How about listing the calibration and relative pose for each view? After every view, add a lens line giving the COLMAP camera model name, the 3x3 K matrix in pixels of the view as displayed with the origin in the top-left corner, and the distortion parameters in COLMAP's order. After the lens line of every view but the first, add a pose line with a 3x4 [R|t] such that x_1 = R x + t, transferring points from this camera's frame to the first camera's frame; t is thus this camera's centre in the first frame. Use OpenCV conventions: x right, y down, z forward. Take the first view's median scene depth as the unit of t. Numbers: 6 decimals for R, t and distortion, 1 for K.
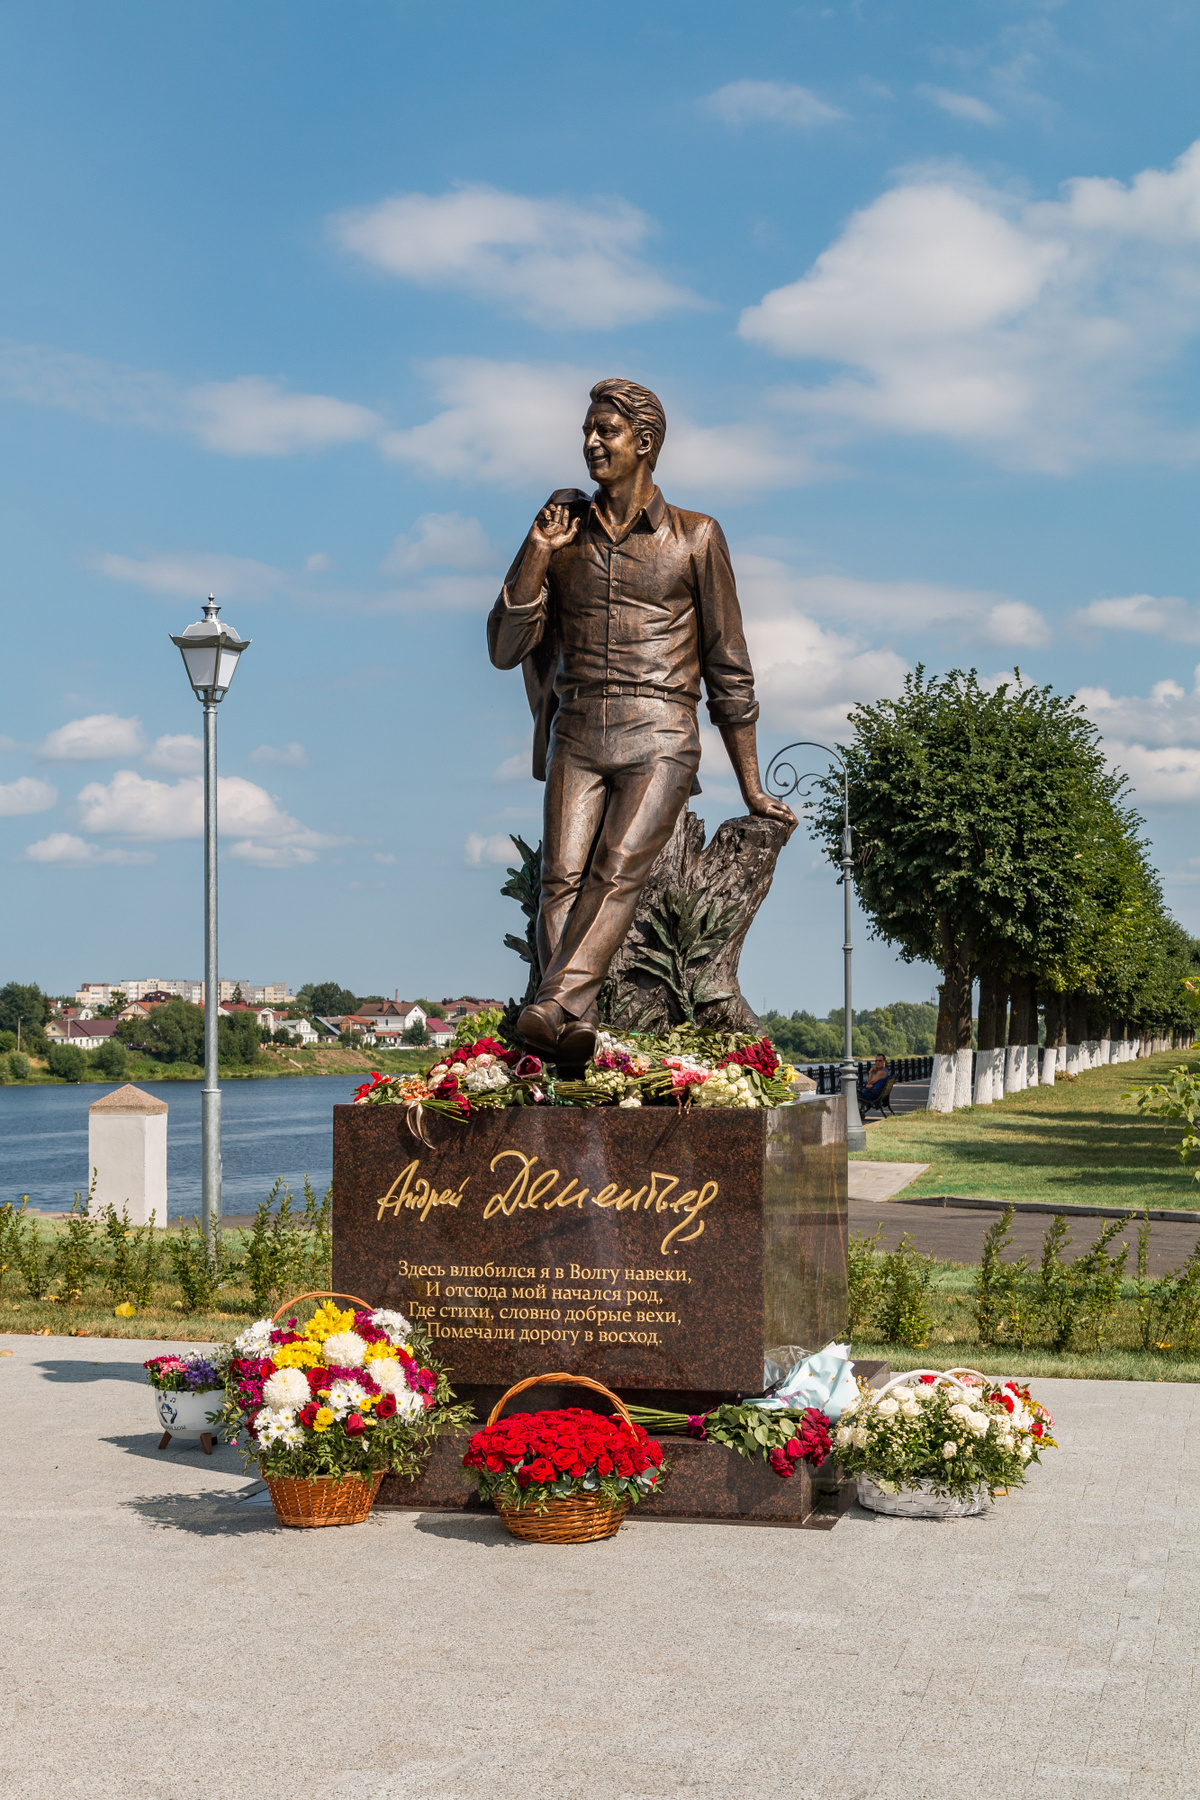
lens RADIAL K [[2634.1, 0, 638.9], [0, 2634.1, 954.1], [0, 0, 1]] dist [-0.008416, 0.000000]
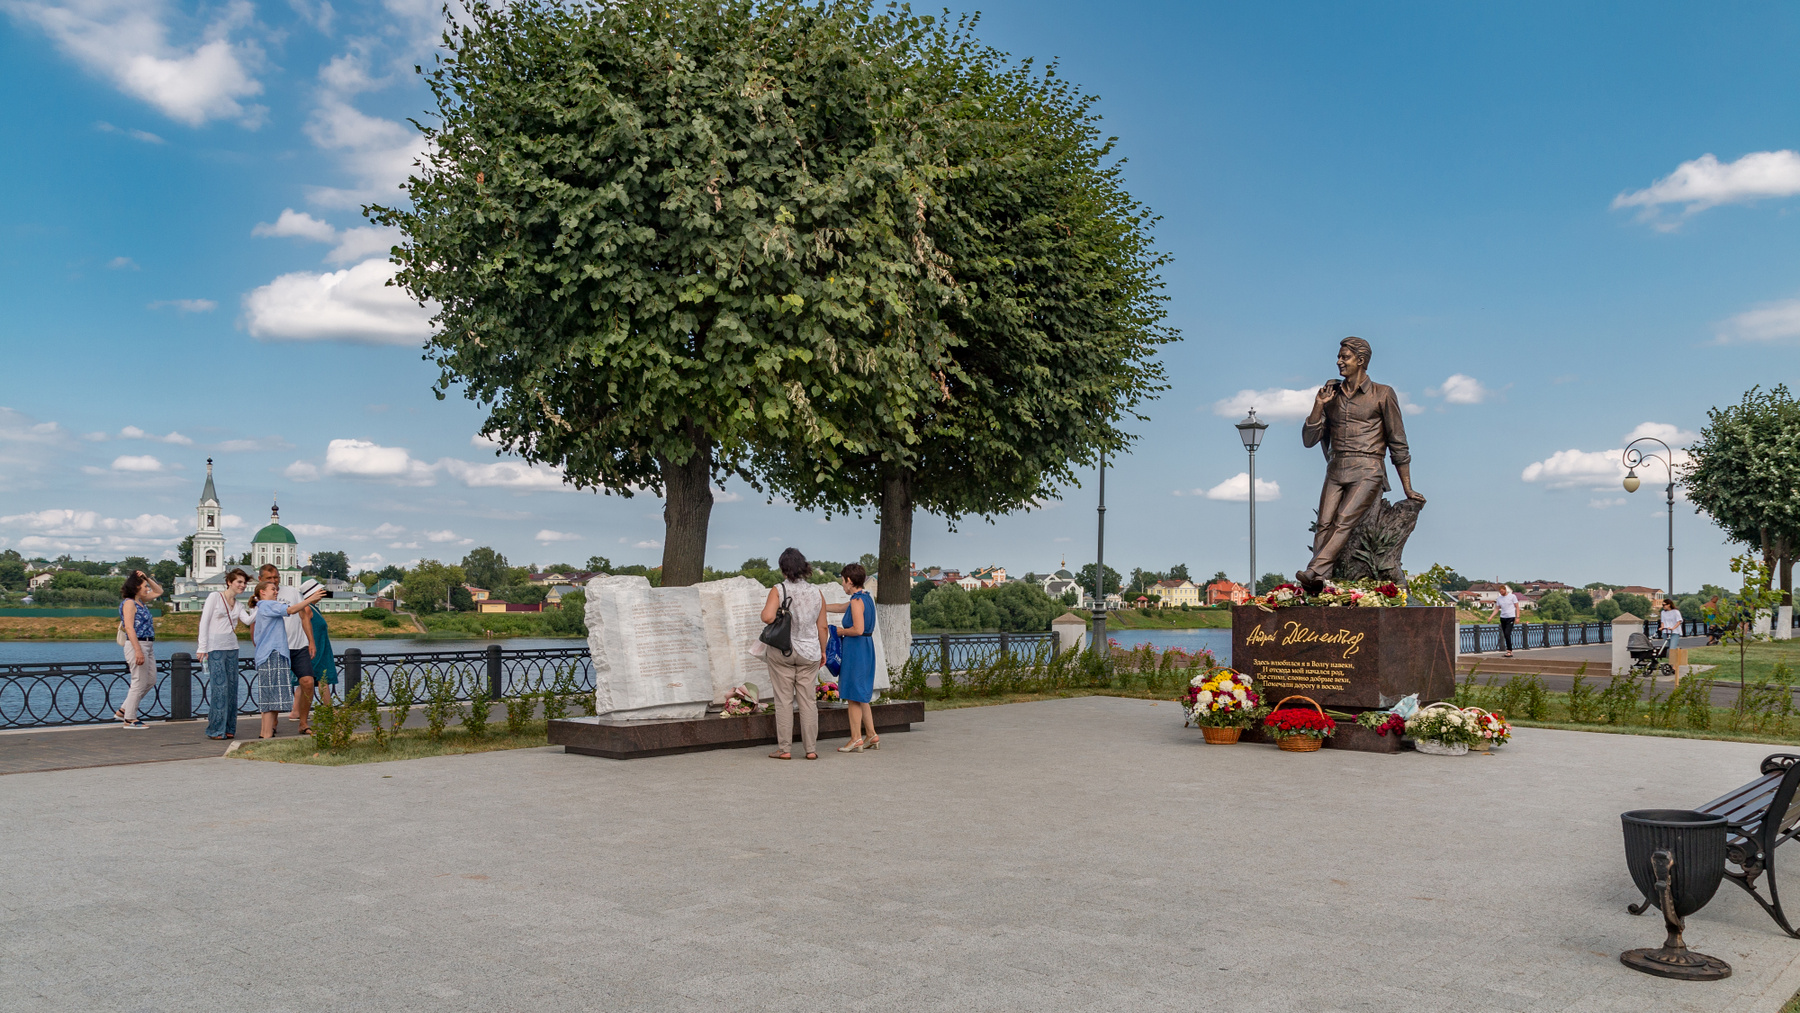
lens RADIAL K [[1440.0, 0, 896.5], [0, 1440.0, 509.7], [0, 0, 1]] dist [0.002333, -0.001674]
pose [[0.883469, -0.025273, -0.467807, 0.304741], [0.009788, 0.999322, -0.035503, 0.004726], [0.468387, 0.026787, 0.883117, -0.580458]]
